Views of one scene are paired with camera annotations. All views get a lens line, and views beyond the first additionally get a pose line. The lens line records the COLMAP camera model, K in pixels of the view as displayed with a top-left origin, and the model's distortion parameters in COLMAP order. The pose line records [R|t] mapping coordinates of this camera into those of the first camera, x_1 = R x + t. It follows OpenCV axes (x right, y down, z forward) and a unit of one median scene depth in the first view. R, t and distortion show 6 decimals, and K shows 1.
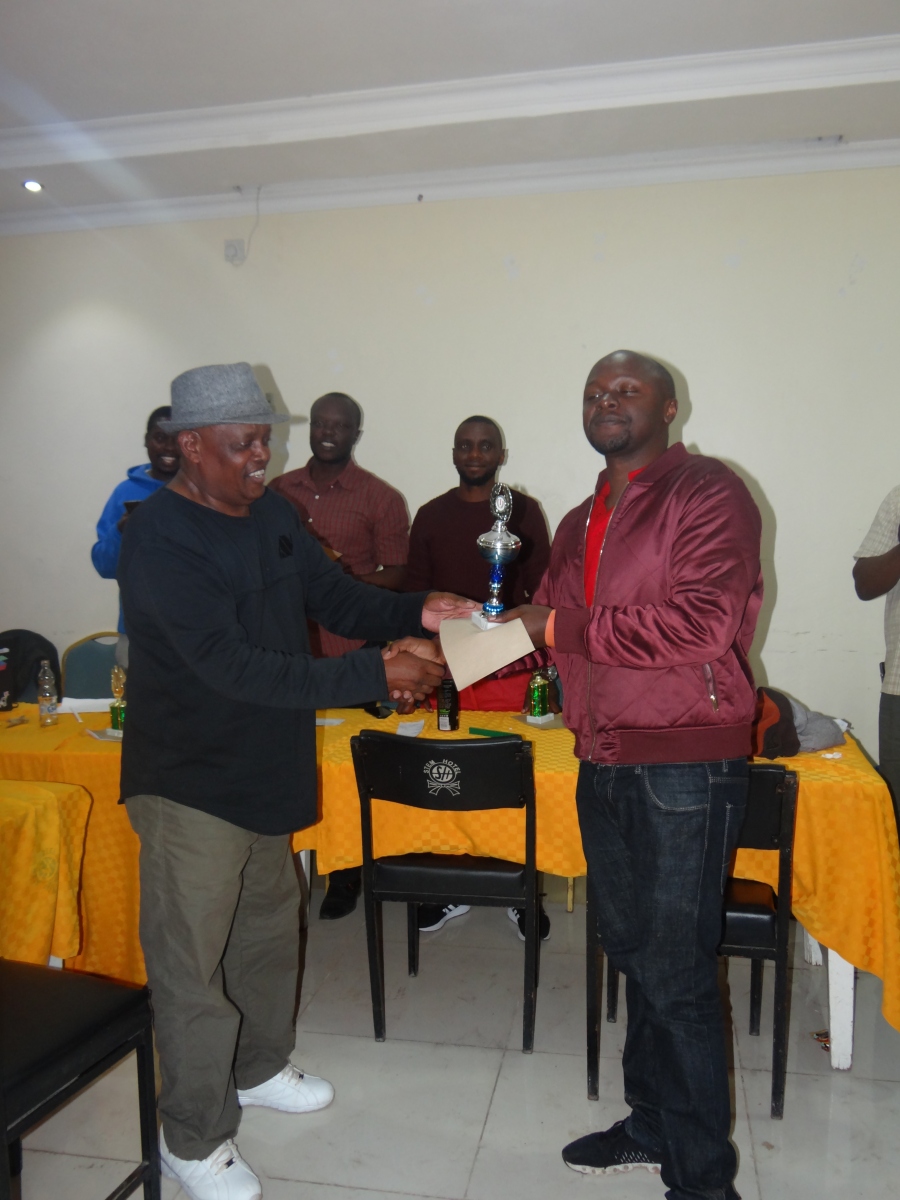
lens RADIAL K [[1005.8, 0, 450.0], [0, 1005.8, 600.0], [0, 0, 1]] dist [-0.009331, -0.009400]
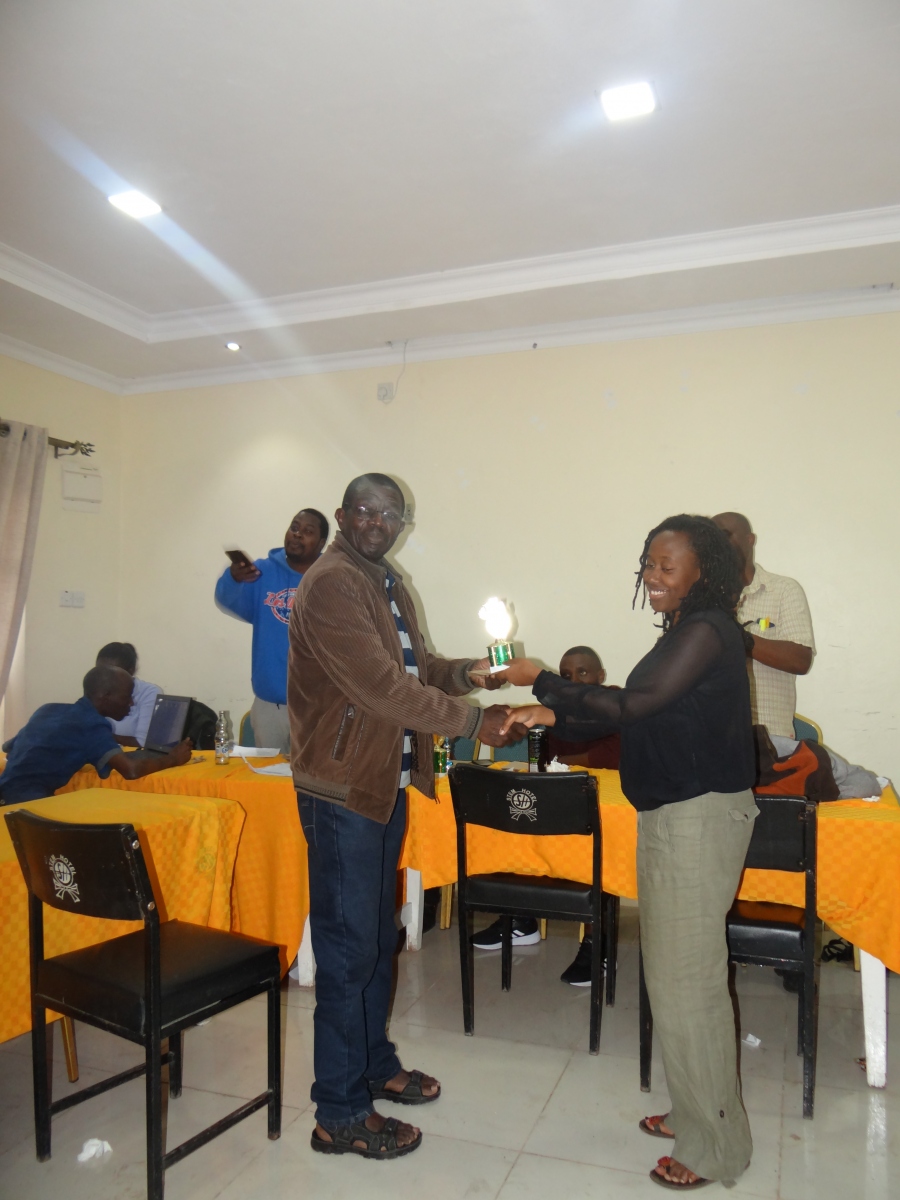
lens RADIAL K [[931.8, 0, 446.4], [0, 931.8, 589.9], [0, 0, 1]] dist [-0.038745, -0.006271]
pose [[0.986734, 0.007281, -0.162180, 0.078138], [-0.027967, 0.991682, -0.125633, 0.060877], [0.159917, 0.128503, 0.978731, -0.131384]]
